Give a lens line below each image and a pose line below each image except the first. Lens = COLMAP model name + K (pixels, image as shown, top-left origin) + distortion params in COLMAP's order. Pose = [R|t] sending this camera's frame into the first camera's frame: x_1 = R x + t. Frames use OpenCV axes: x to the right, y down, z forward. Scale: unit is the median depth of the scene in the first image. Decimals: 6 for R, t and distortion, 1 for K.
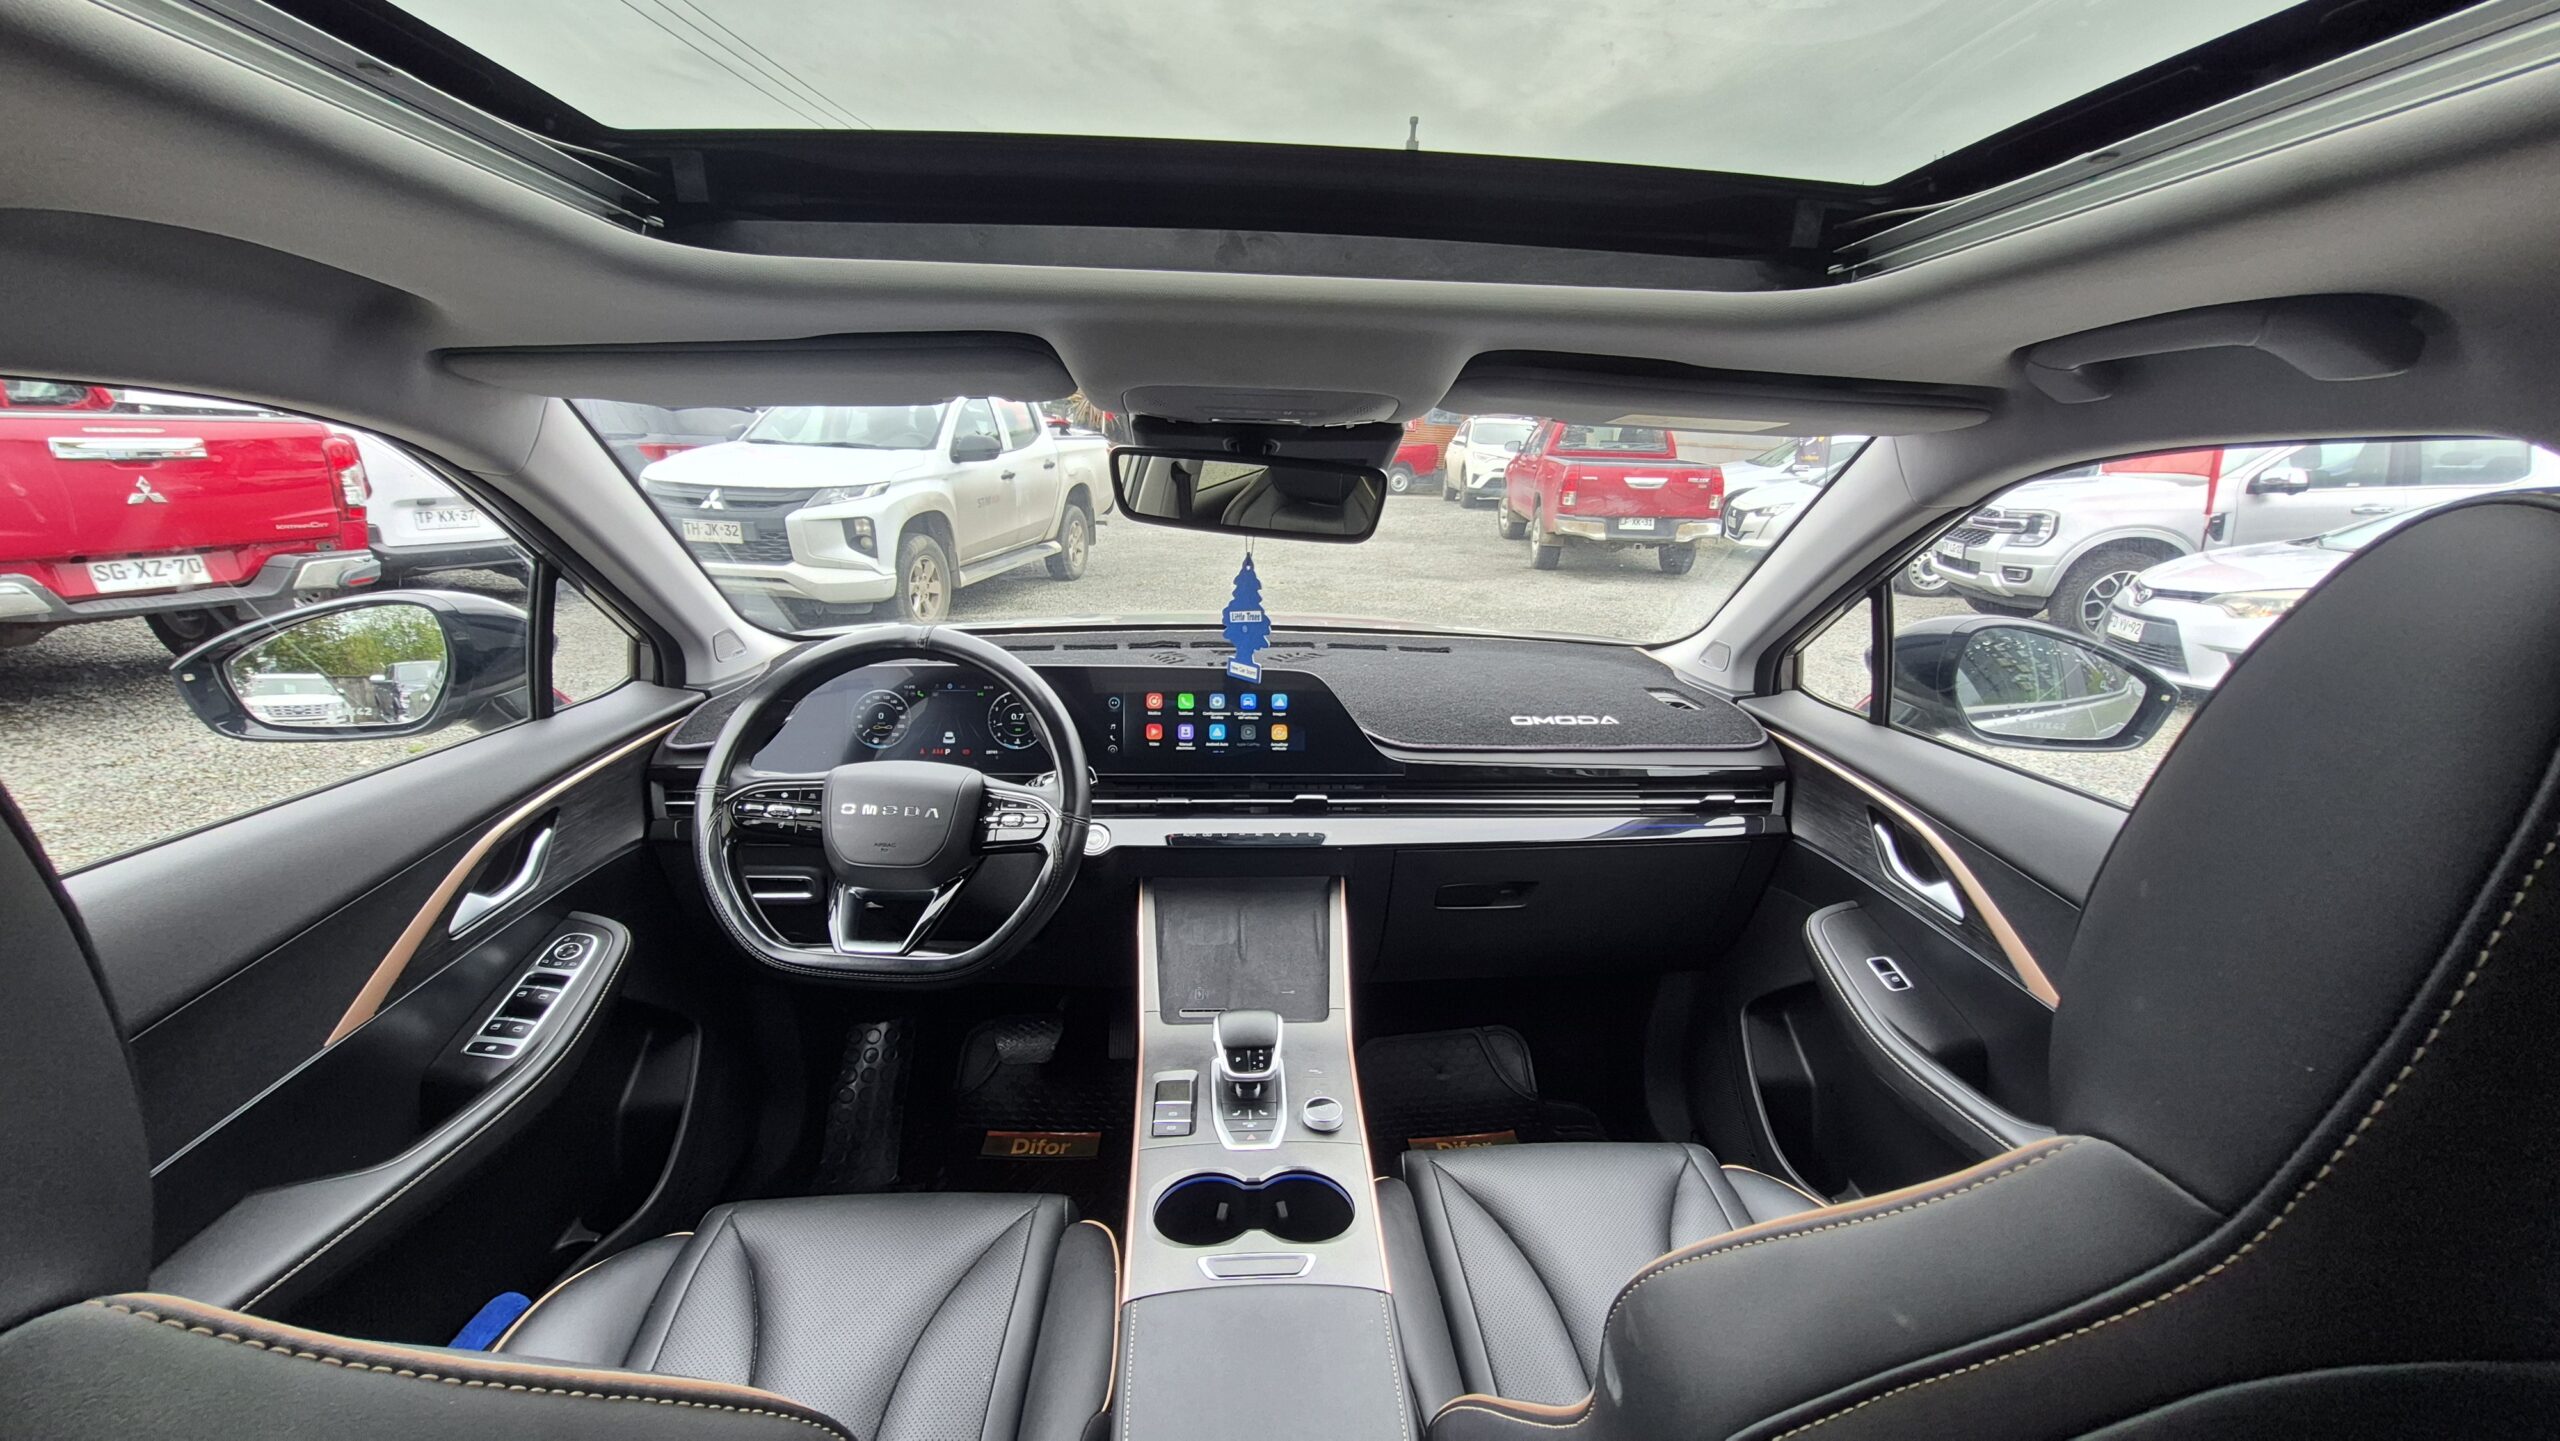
lens RADIAL K [[1013.9, 0, 1288.4], [0, 1013.9, 731.3], [0, 0, 1]] dist [0.005775, -0.000068]
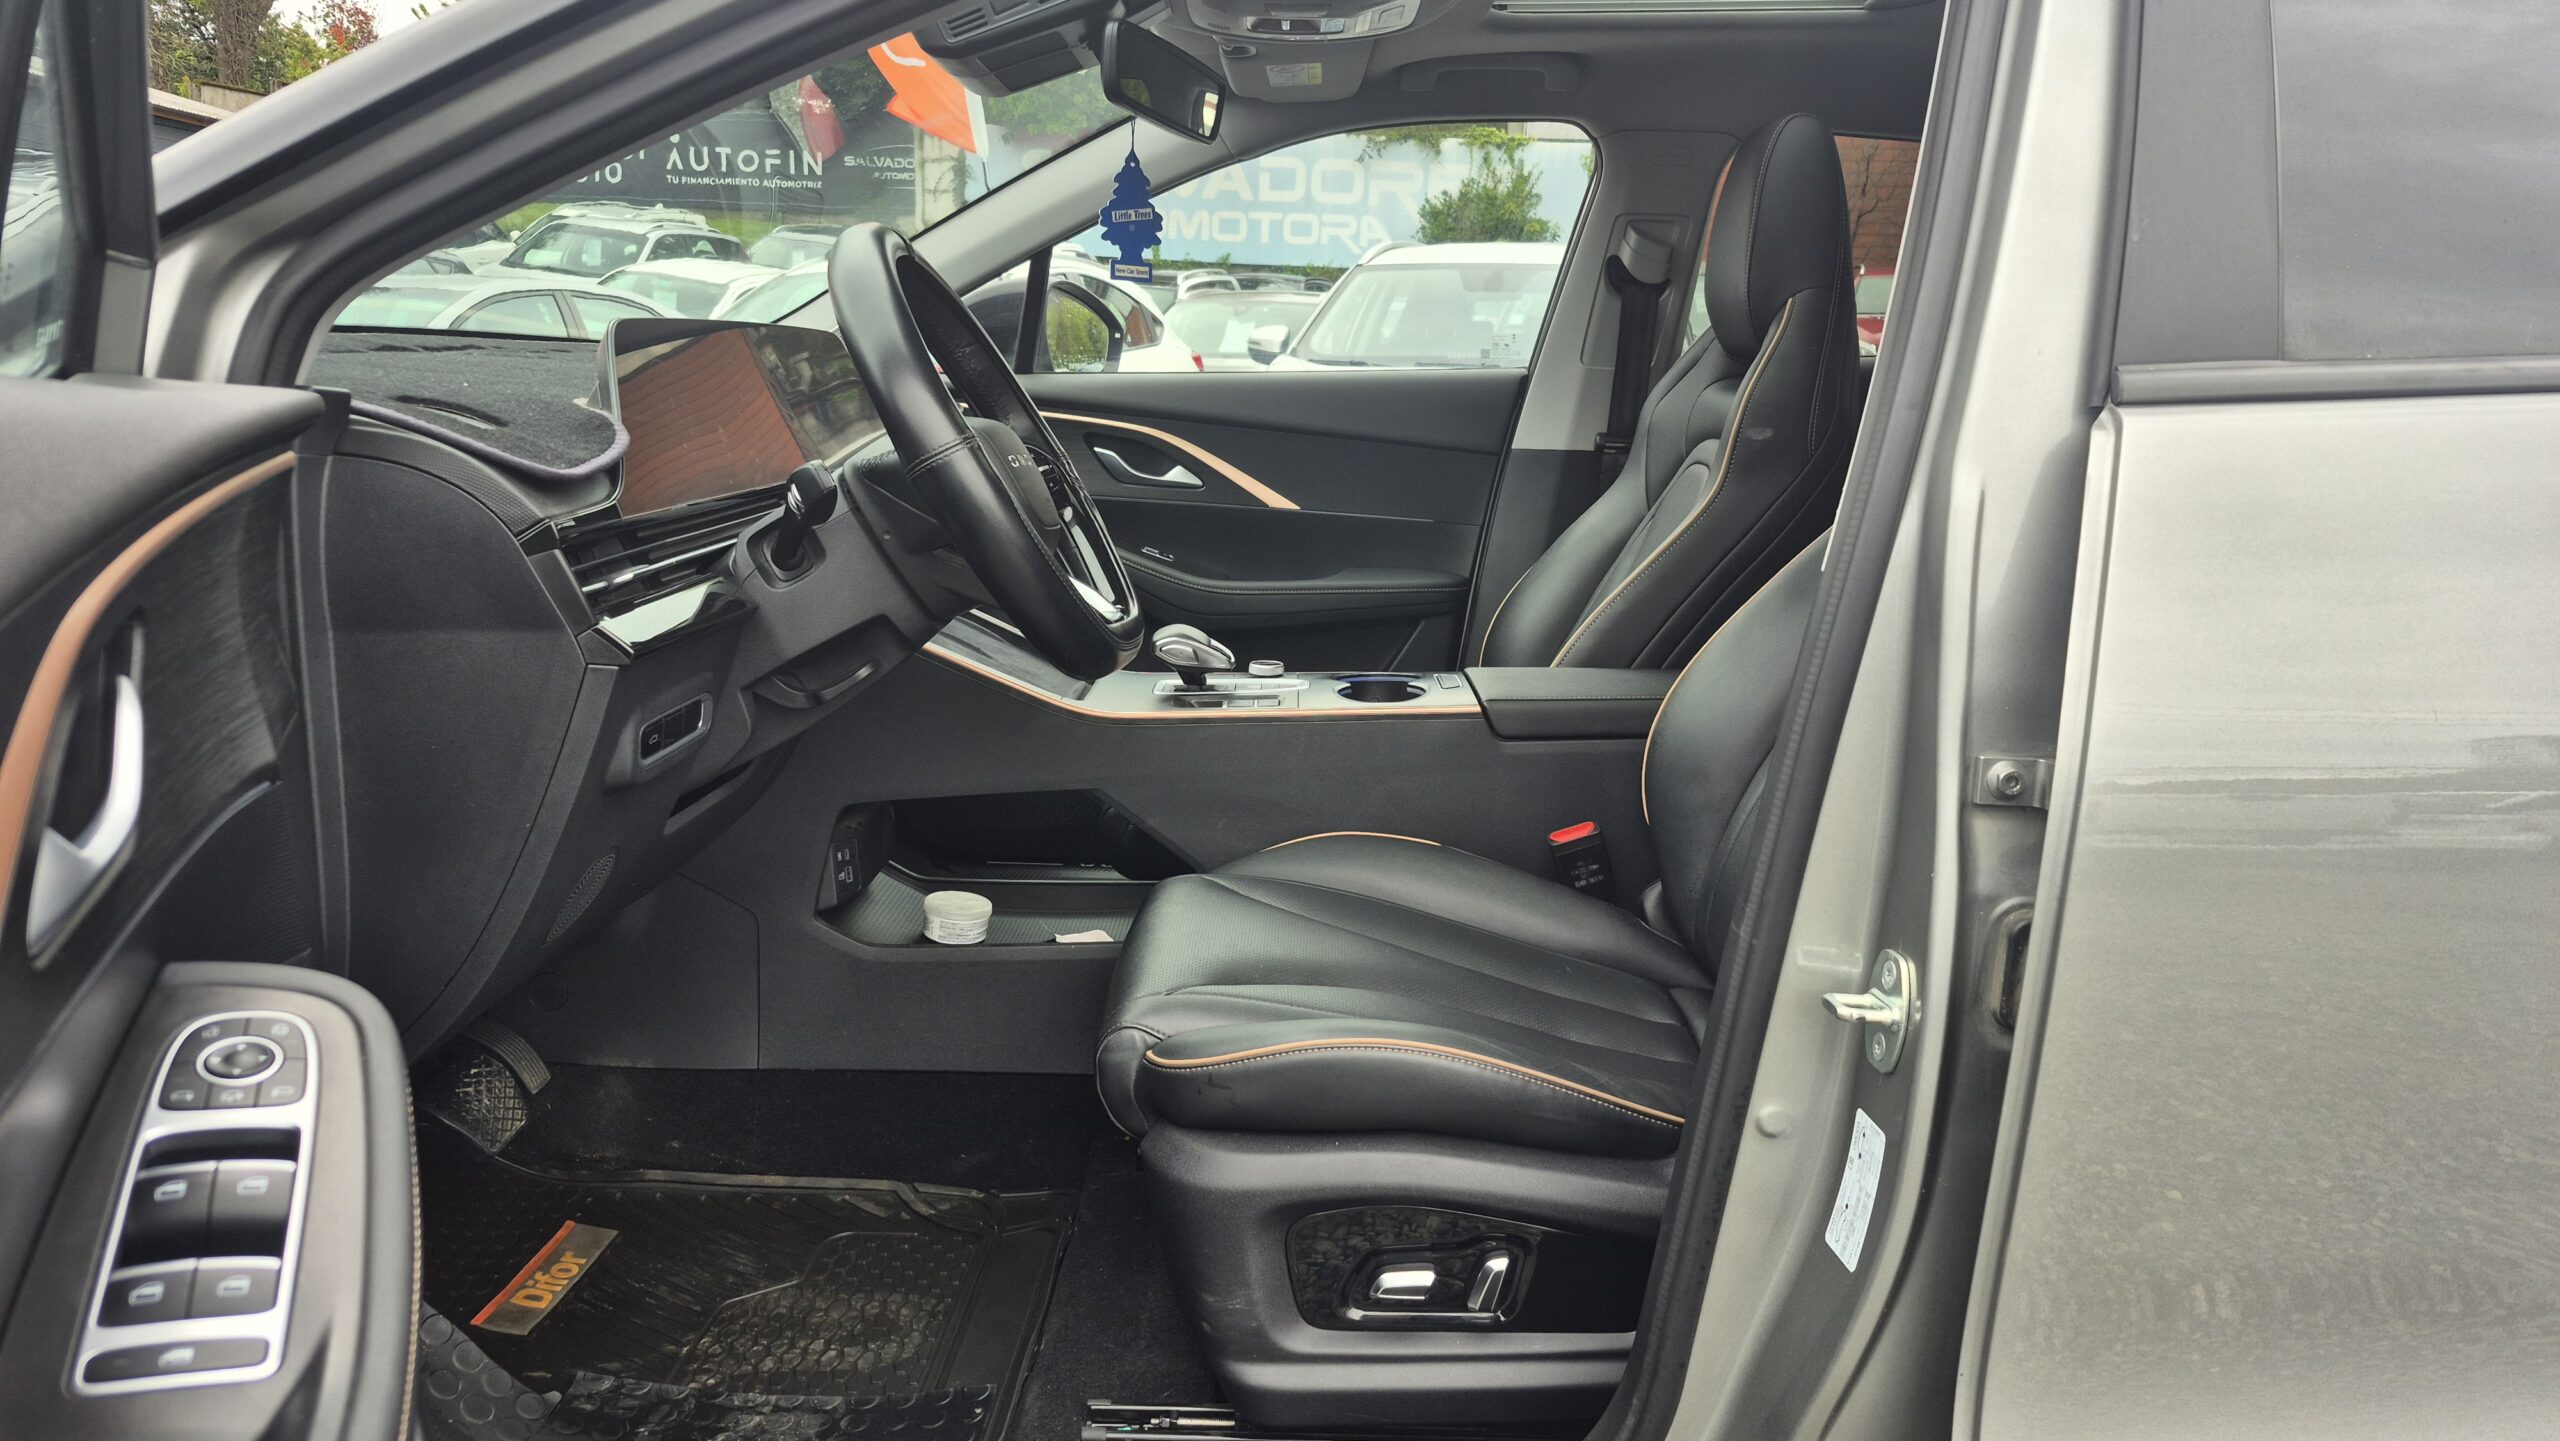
lens RADIAL K [[1778.9, 0, 1292.6], [0, 1778.9, 720.7], [0, 0, 1]] dist [0.057965, -0.054243]
pose [[0.060151, -0.216186, 0.974498, -1.412925], [0.233656, 0.952192, 0.196815, 0.038757], [-0.970457, 0.215858, 0.107789, 0.583154]]
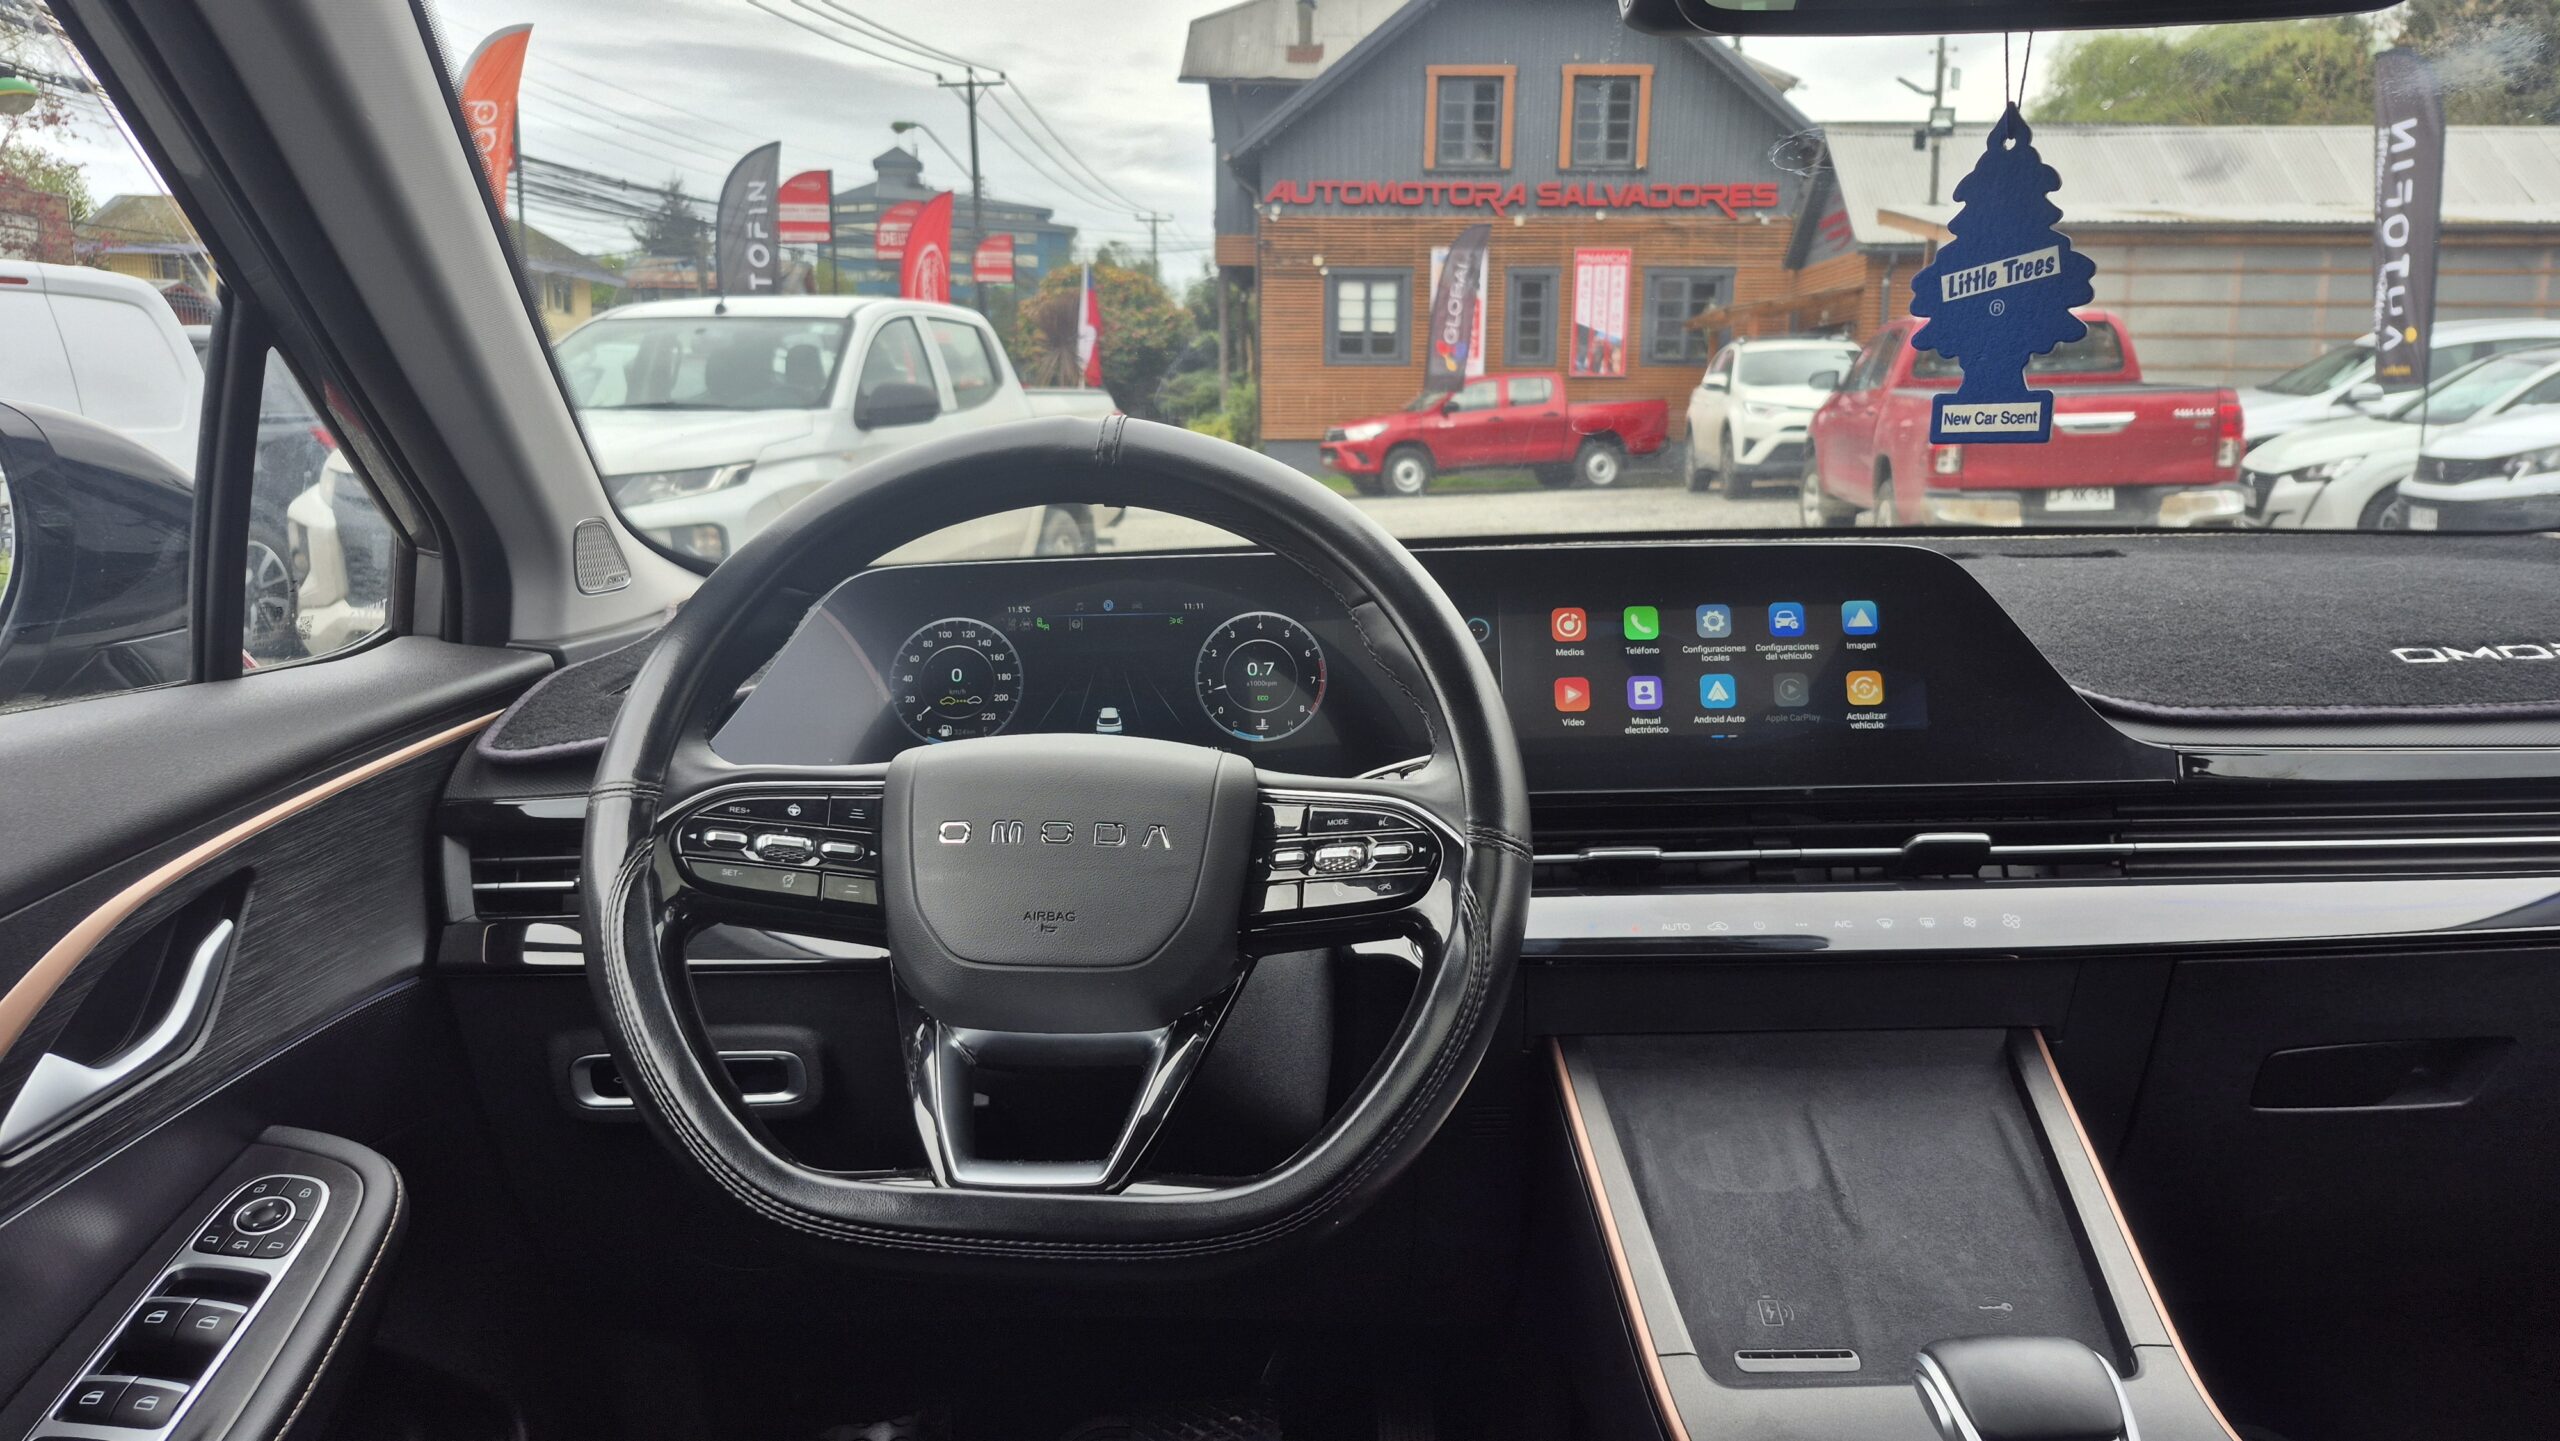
lens RADIAL K [[1778.9, 0, 1281.0], [0, 1778.9, 734.4], [0, 0, 1]] dist [0.057965, -0.054243]
pose [[0.997435, -0.032524, -0.063762, -0.211367], [0.025601, 0.993978, -0.106543, 0.096315], [0.066843, 0.104637, 0.992262, 0.244282]]
